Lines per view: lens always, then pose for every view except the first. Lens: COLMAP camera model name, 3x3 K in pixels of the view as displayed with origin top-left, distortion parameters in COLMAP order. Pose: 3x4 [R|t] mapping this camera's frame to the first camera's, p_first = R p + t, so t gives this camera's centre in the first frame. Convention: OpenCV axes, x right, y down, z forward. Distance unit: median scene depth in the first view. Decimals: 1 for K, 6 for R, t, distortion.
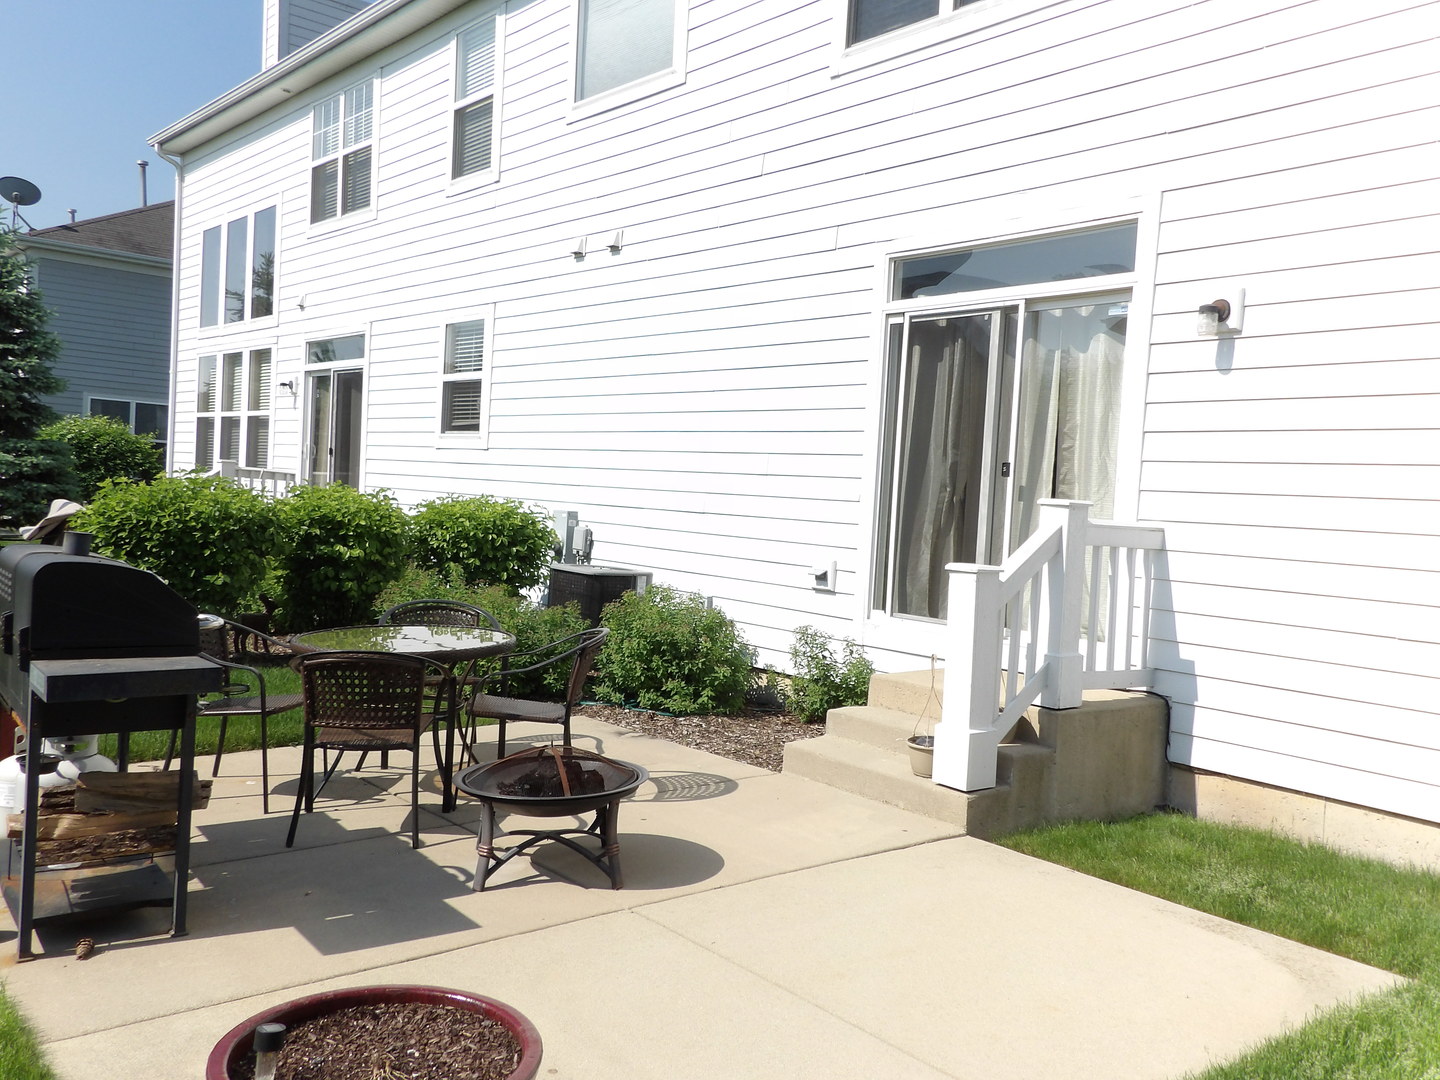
lens RADIAL K [[1259.9, 0, 705.7], [0, 1259.9, 540.6], [0, 0, 1]] dist [0.101381, -0.016218]
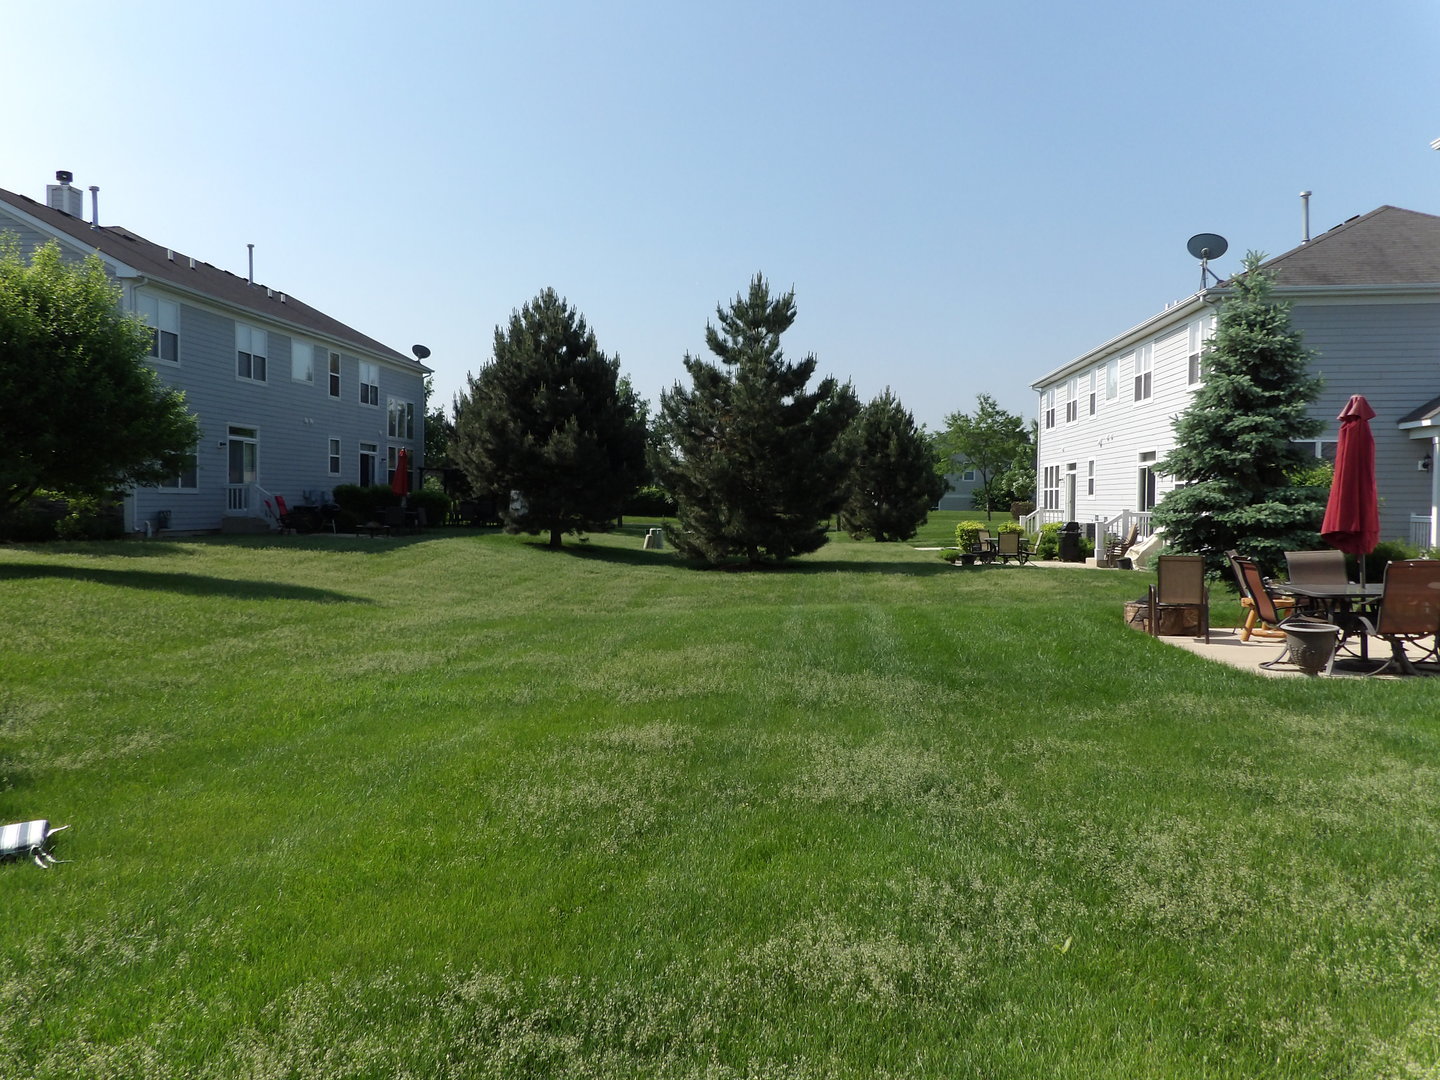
lens RADIAL K [[1259.9, 0, 705.7], [0, 1259.9, 540.6], [0, 0, 1]] dist [0.101381, -0.016218]
pose [[0.722110, -0.027516, -0.691230, -0.210308], [0.005449, 0.999404, -0.034091, -0.009184], [0.691756, 0.020851, 0.721830, 0.006568]]
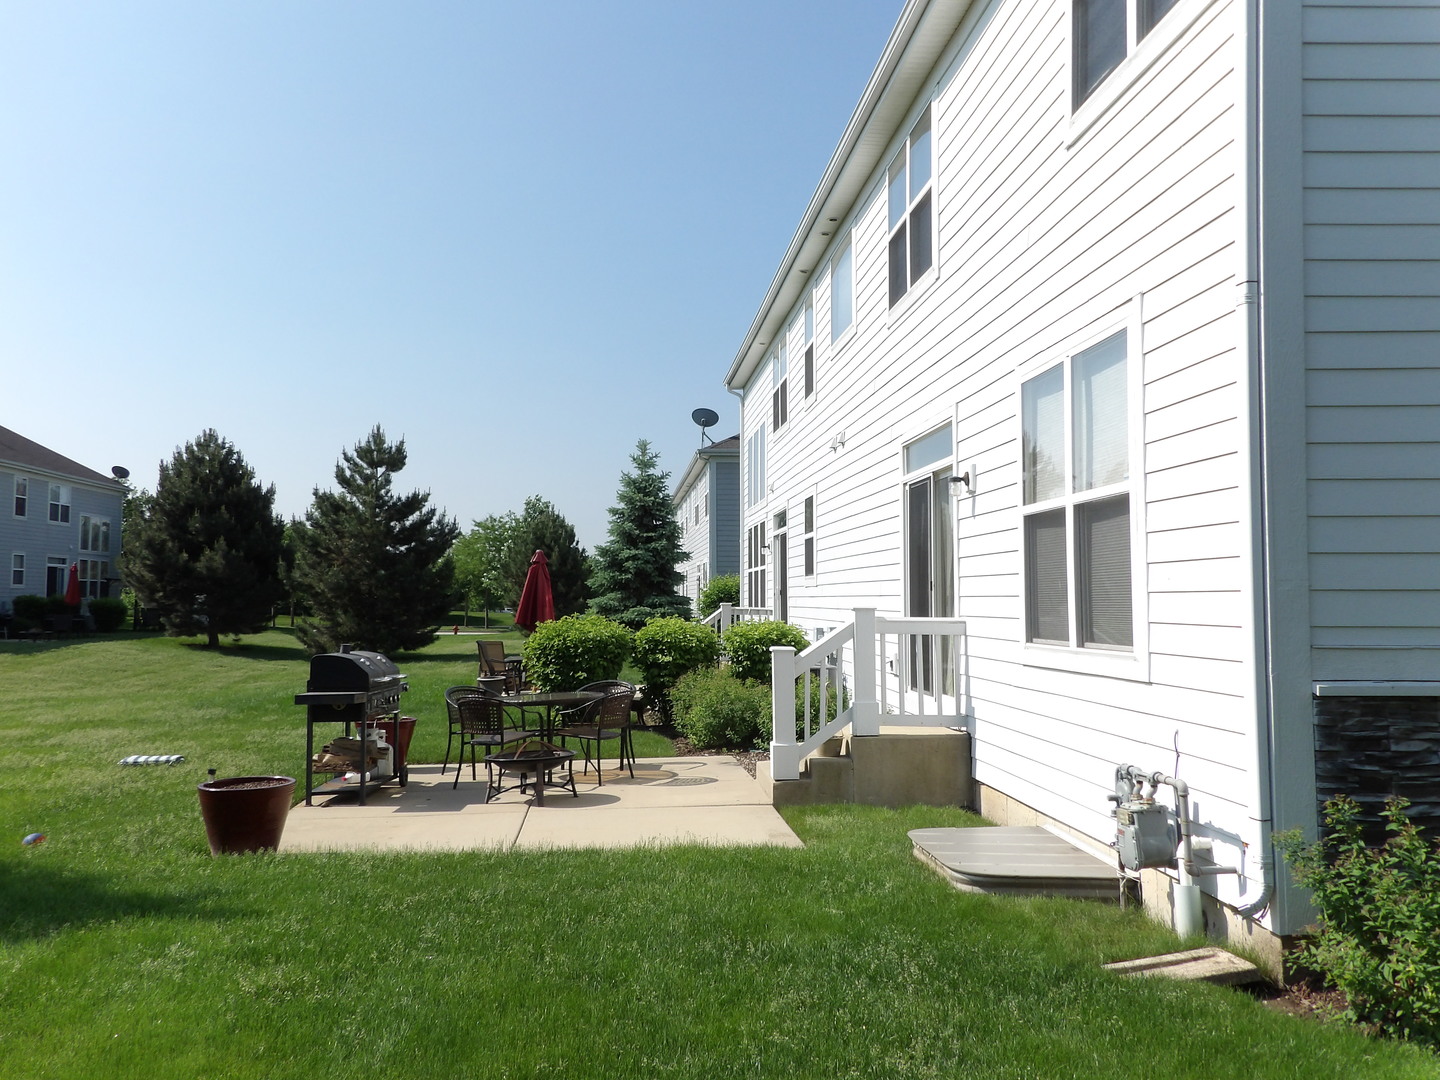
lens RADIAL K [[1259.9, 0, 705.7], [0, 1259.9, 540.6], [0, 0, 1]] dist [0.101381, -0.016218]
pose [[0.822032, -0.082350, -0.563456, 0.386170], [0.023531, 0.993555, -0.110880, 0.022006], [0.568955, 0.077888, 0.818672, -0.164092]]
